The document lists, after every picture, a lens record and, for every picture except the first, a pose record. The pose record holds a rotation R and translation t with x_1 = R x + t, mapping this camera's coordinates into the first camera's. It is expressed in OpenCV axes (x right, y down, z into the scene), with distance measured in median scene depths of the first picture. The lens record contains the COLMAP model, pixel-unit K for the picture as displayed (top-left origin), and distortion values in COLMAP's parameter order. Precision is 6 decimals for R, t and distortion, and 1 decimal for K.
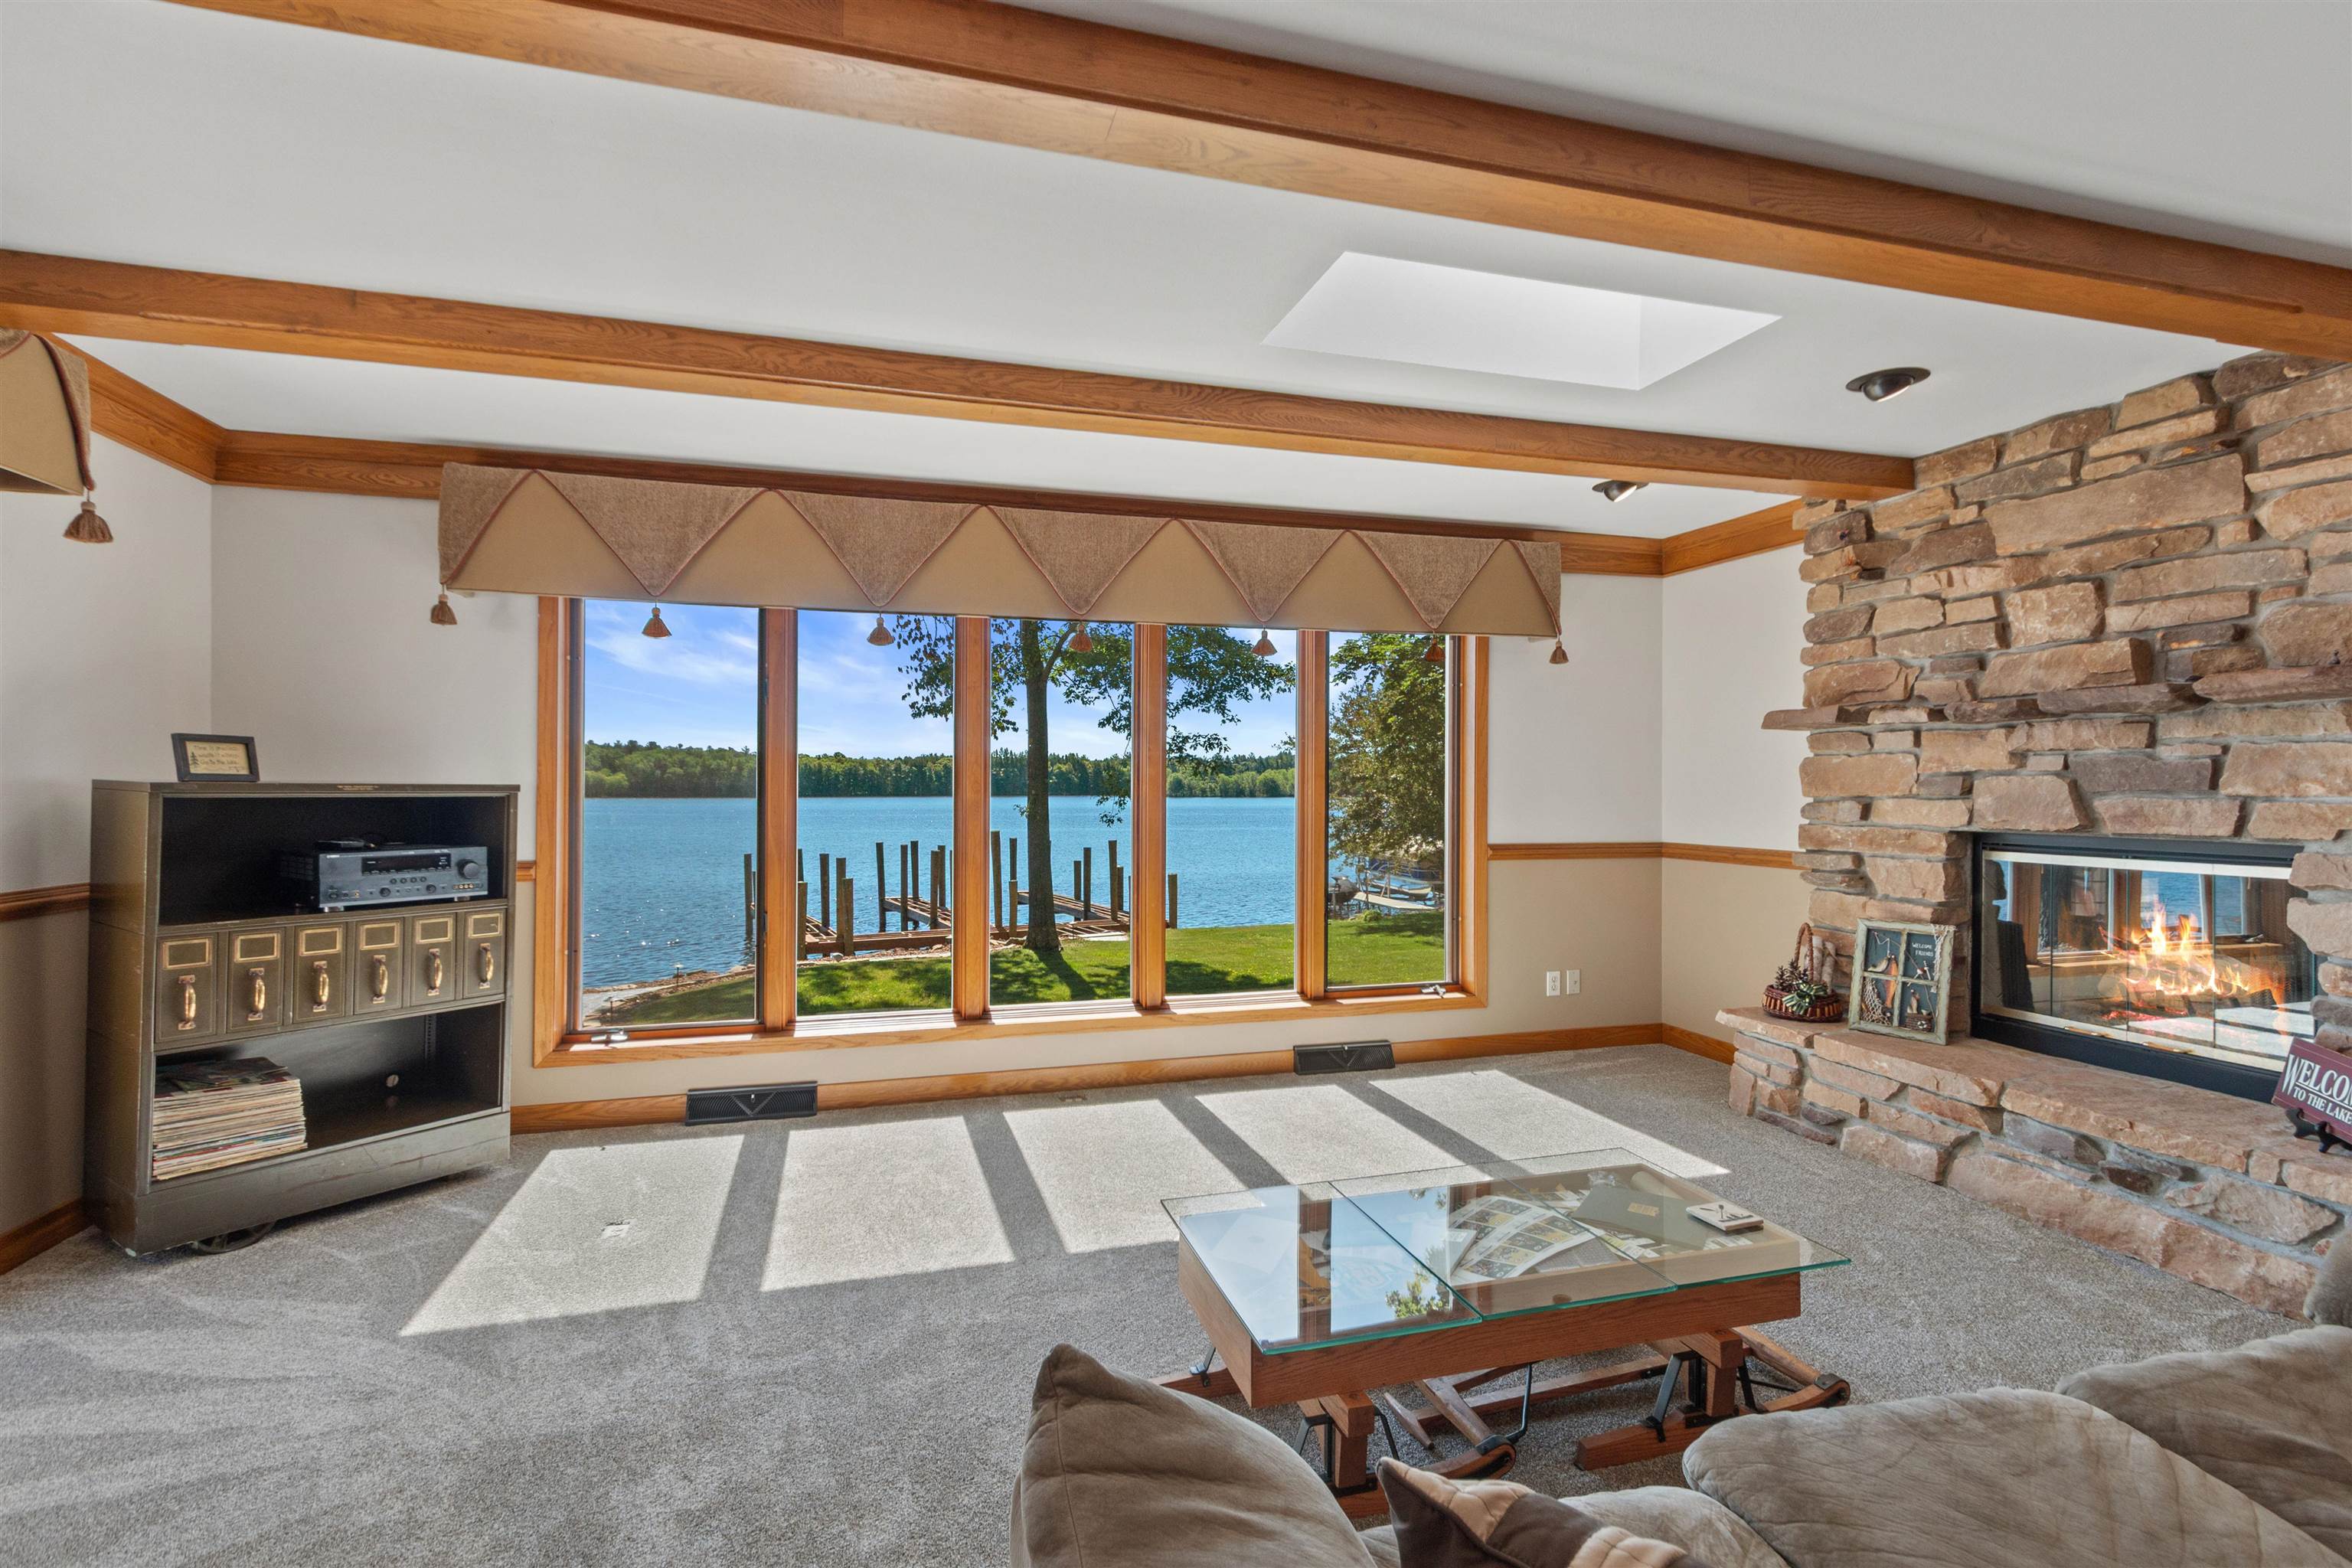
lens RADIAL K [[1092.7, 0, 1184.1], [0, 1092.7, 784.3], [0, 0, 1]] dist [0.005129, -0.001159]
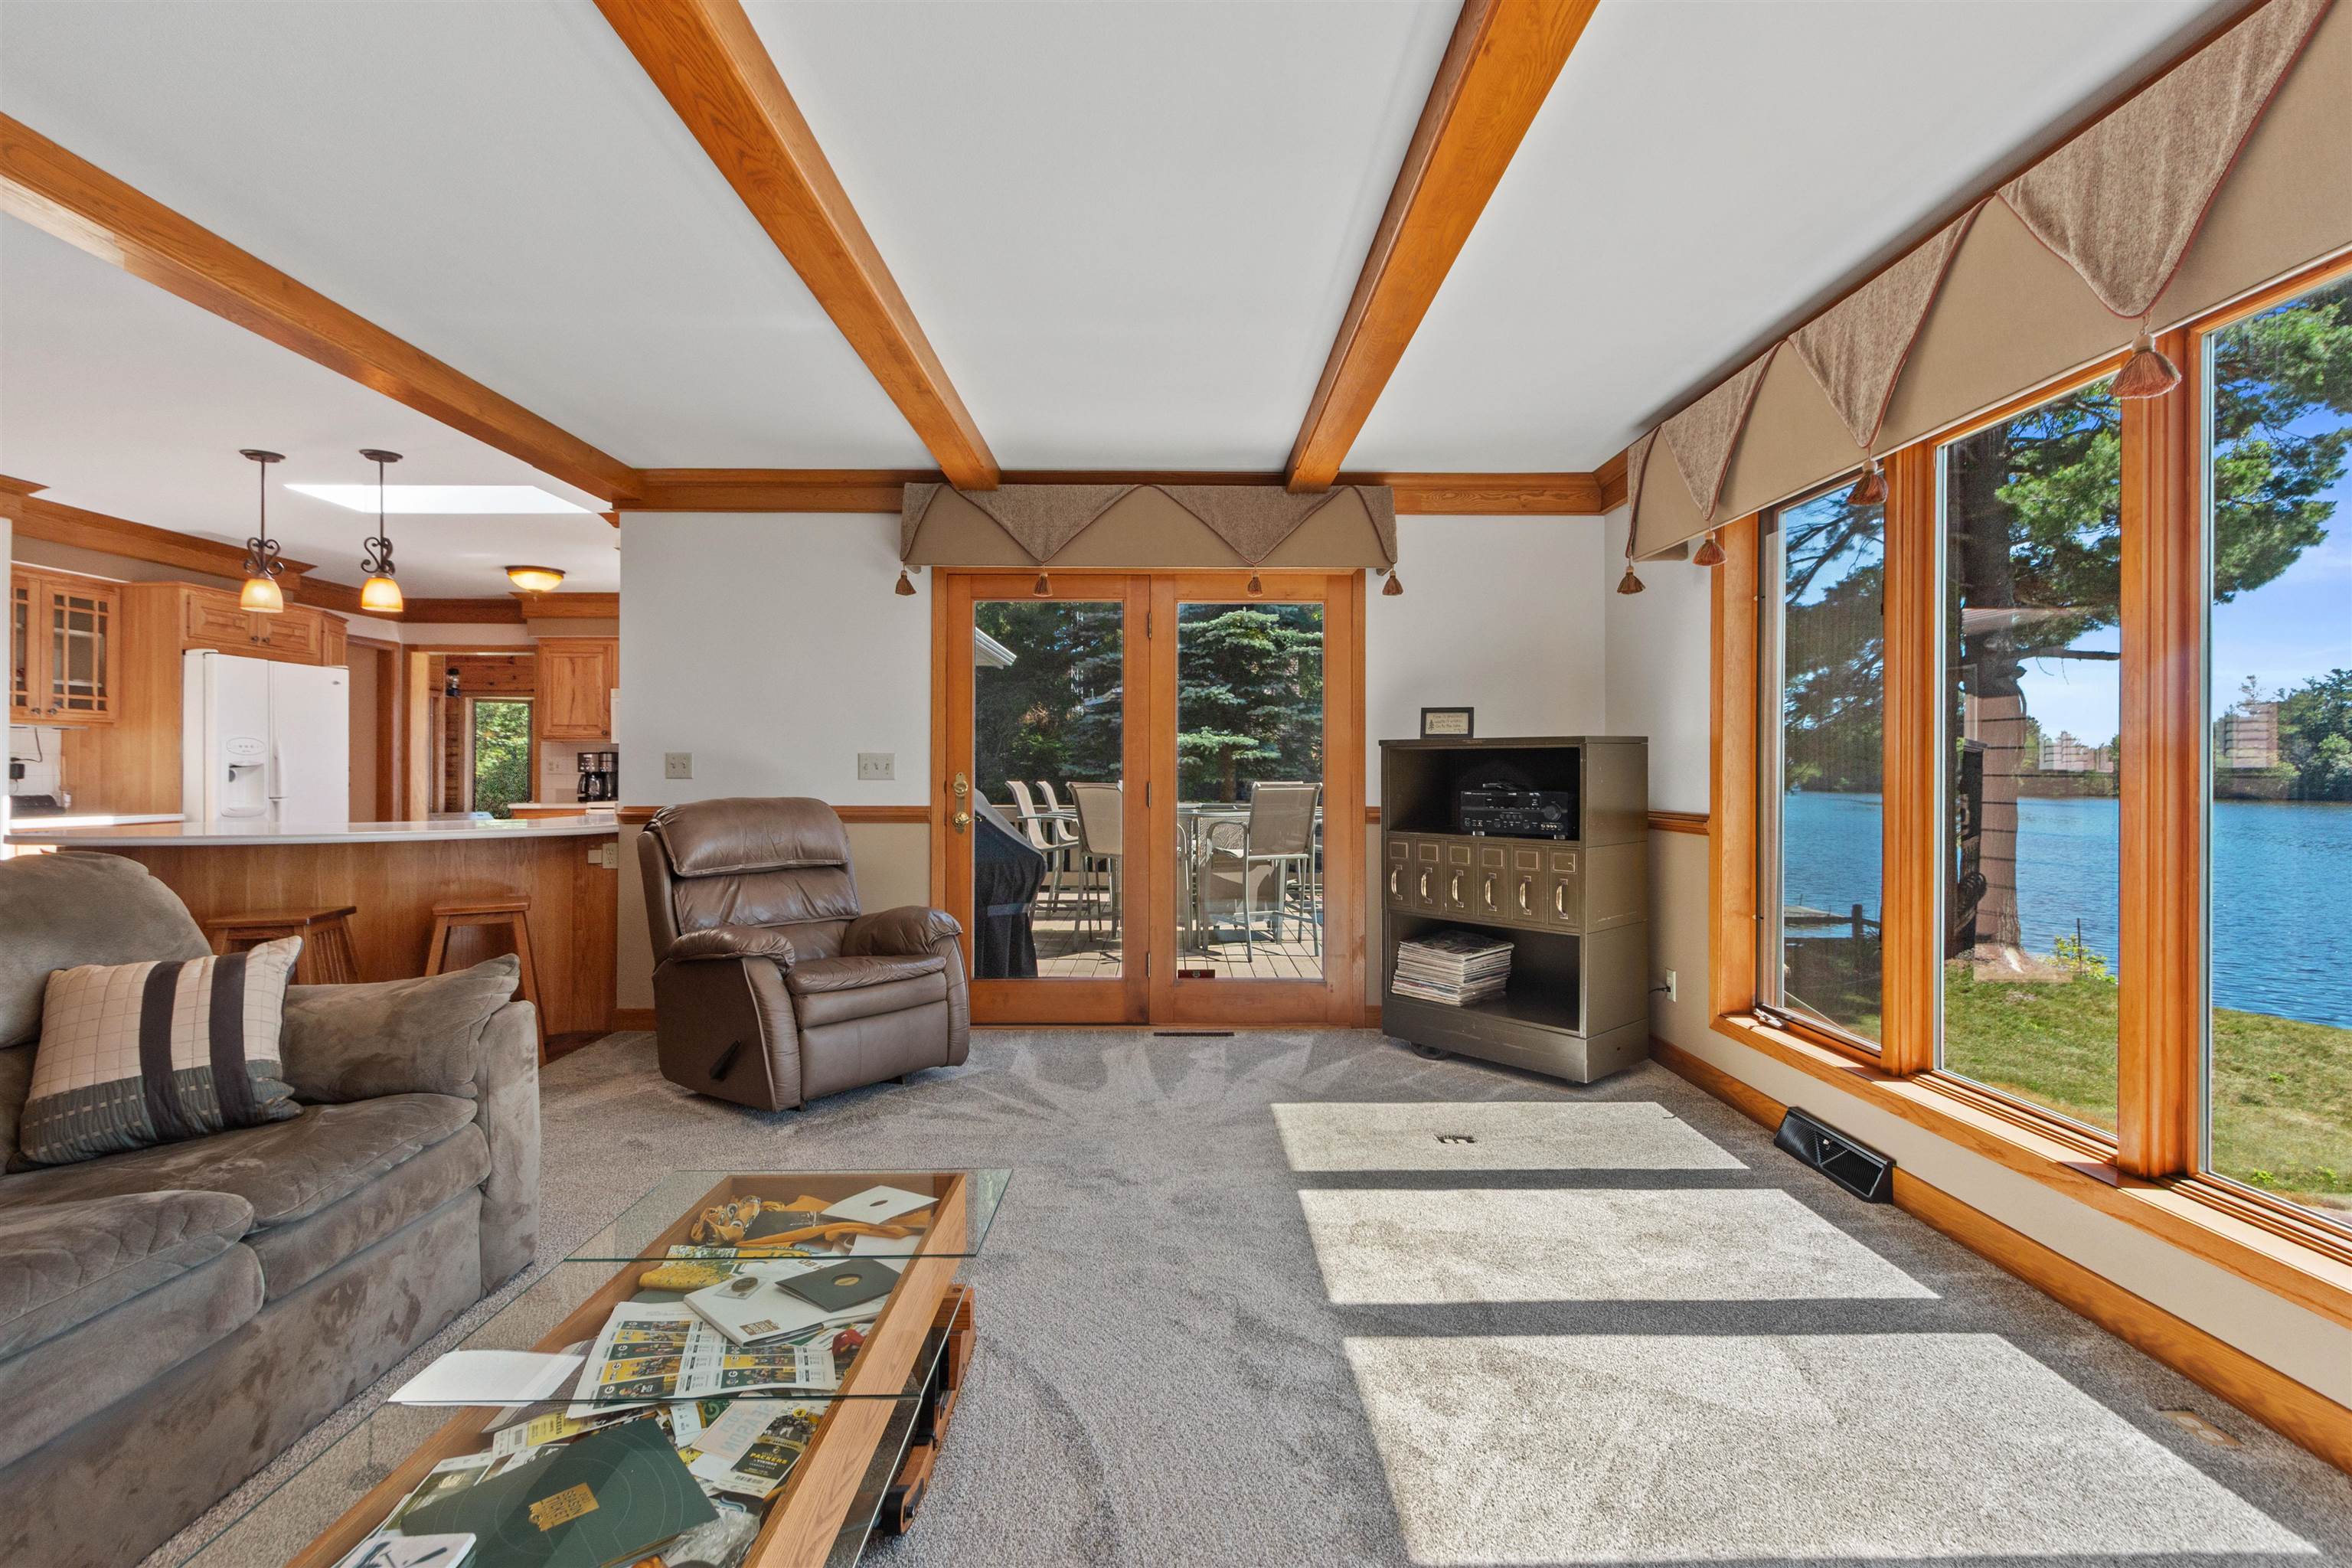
lens RADIAL K [[1096.5, 0, 1181.9], [0, 1096.5, 759.6], [0, 0, 1]] dist [0.005159, -0.001051]
pose [[-0.272015, -0.011321, -0.962227, 0.528382], [-0.000223, 0.999932, -0.011702, 0.035807], [0.962293, -0.002968, -0.271999, 0.898223]]
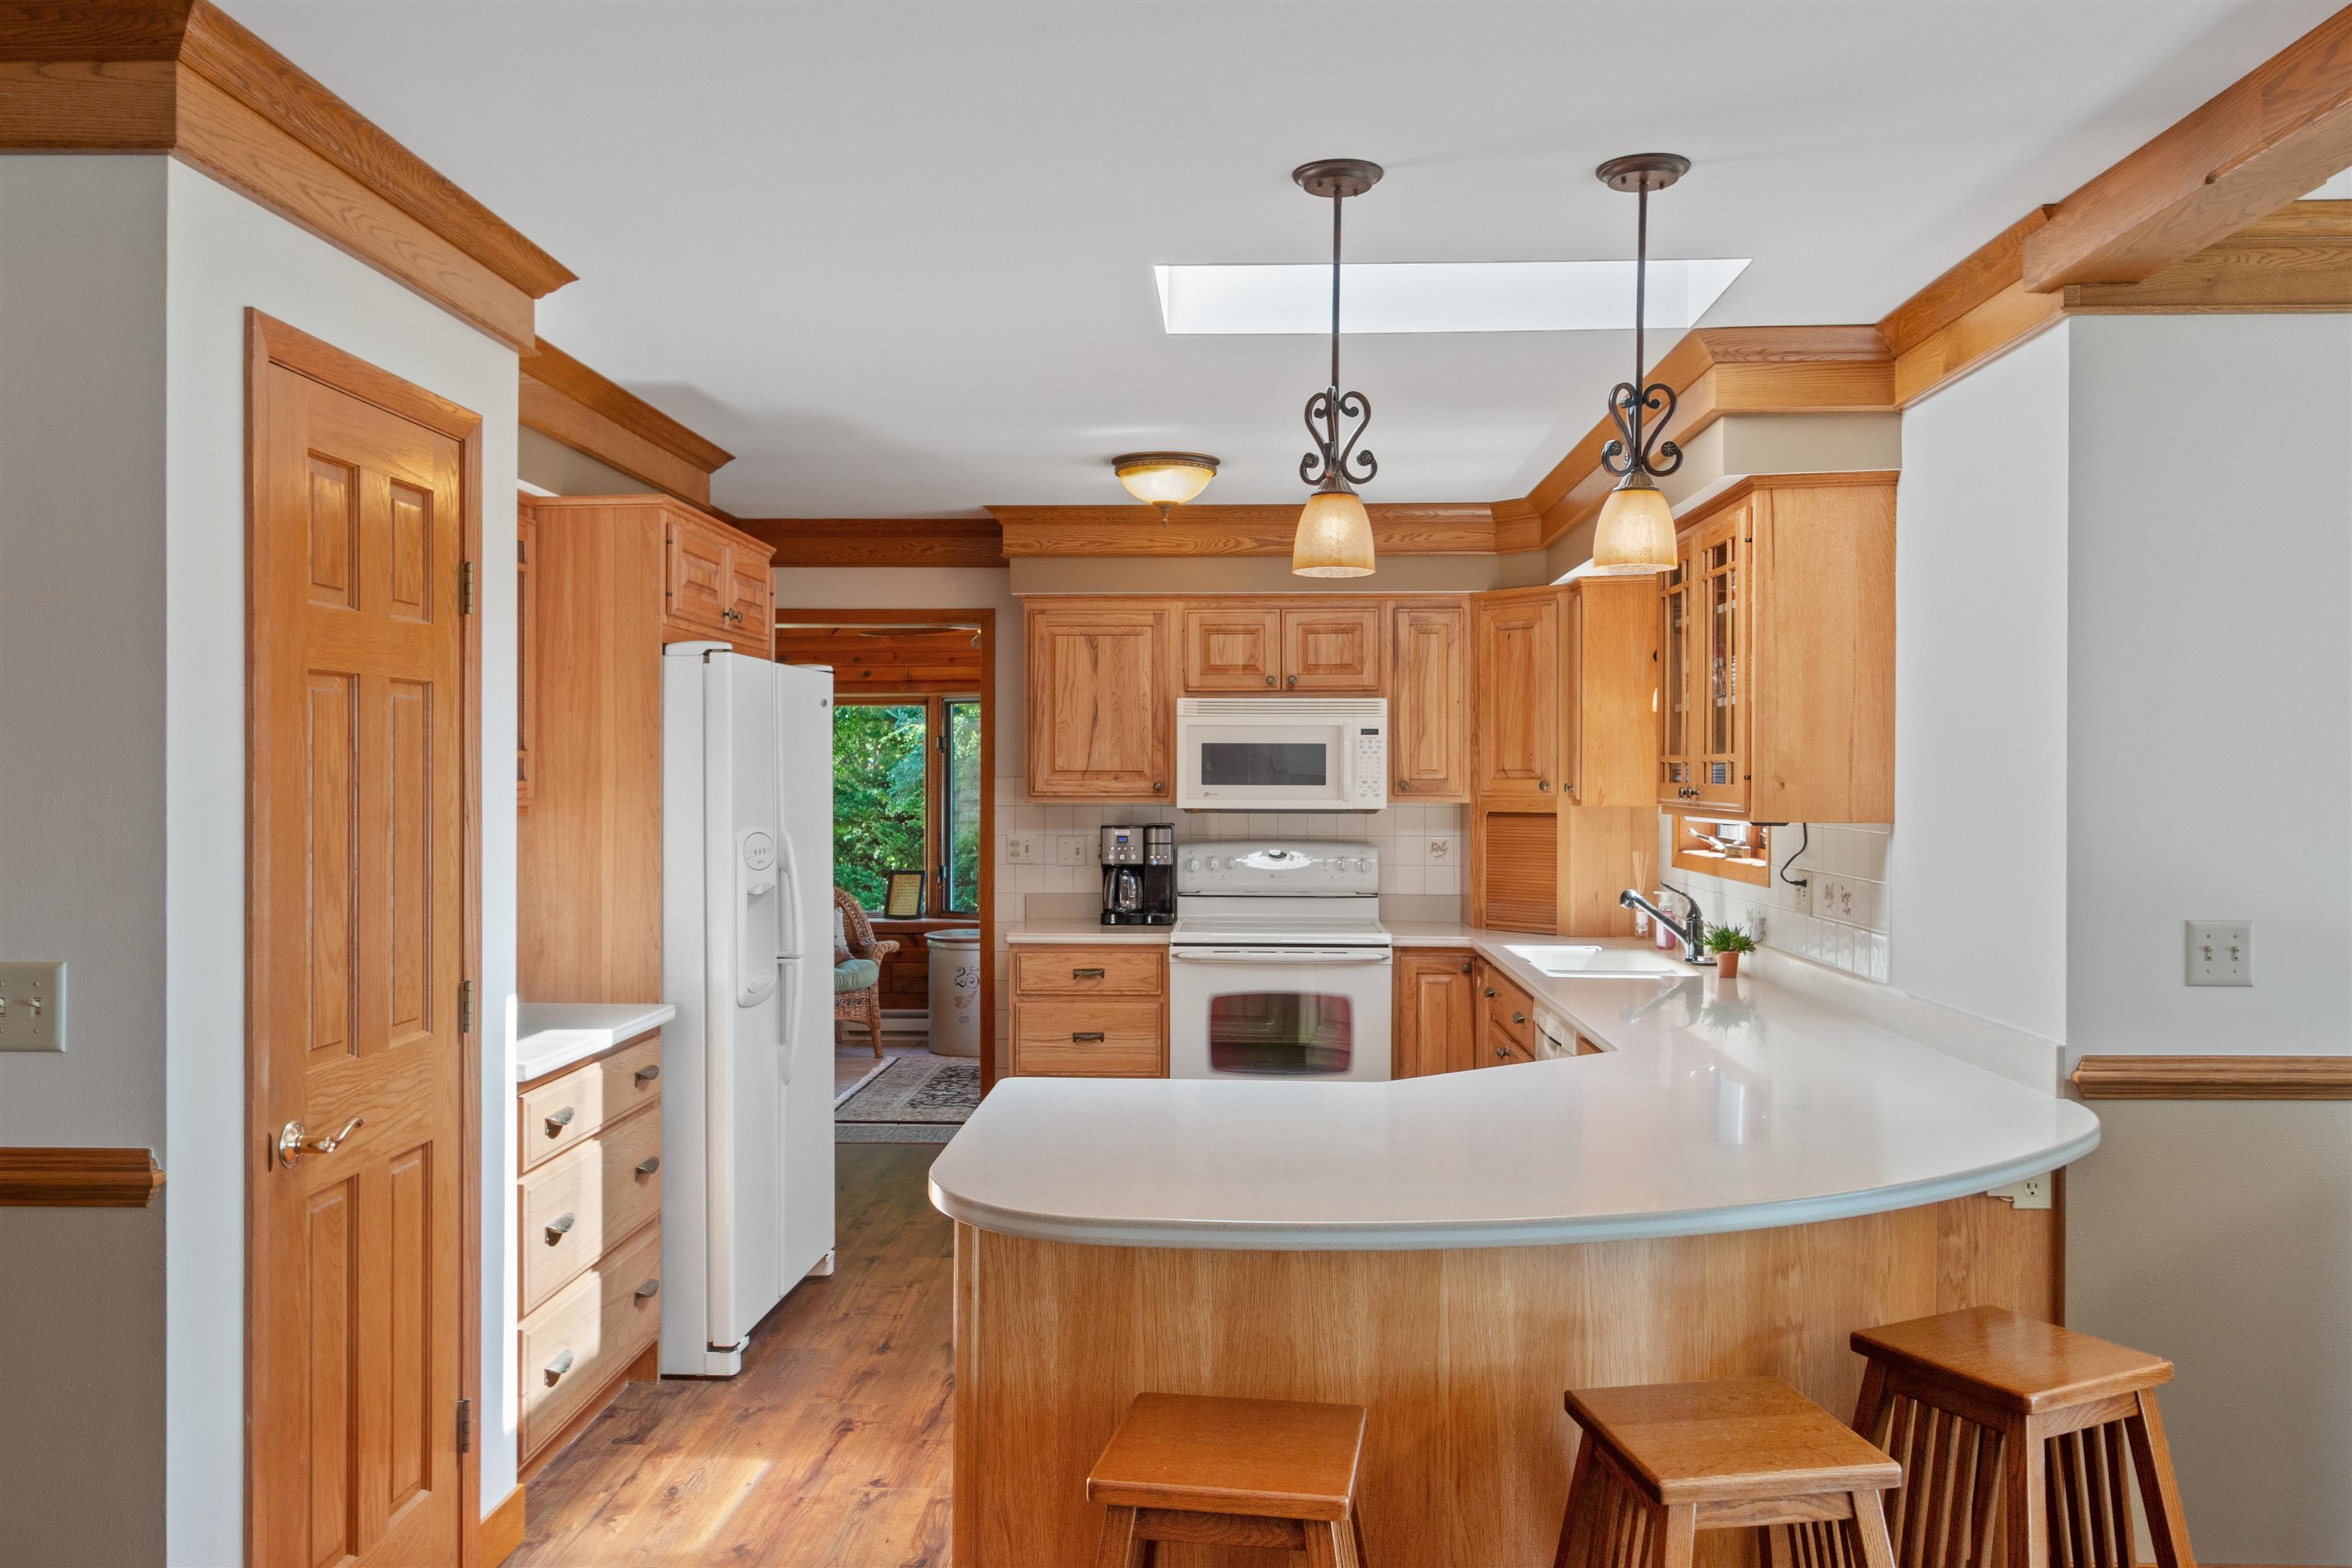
lens RADIAL K [[1746.3, 0, 1183.8], [0, 1746.3, 771.6], [0, 0, 1]] dist [-0.002064, -0.002466]
pose [[-0.321132, -0.002120, -0.947032, 0.368762], [-0.002287, 0.999996, -0.001463, -0.058457], [0.947032, 0.001696, -0.321136, -0.258966]]
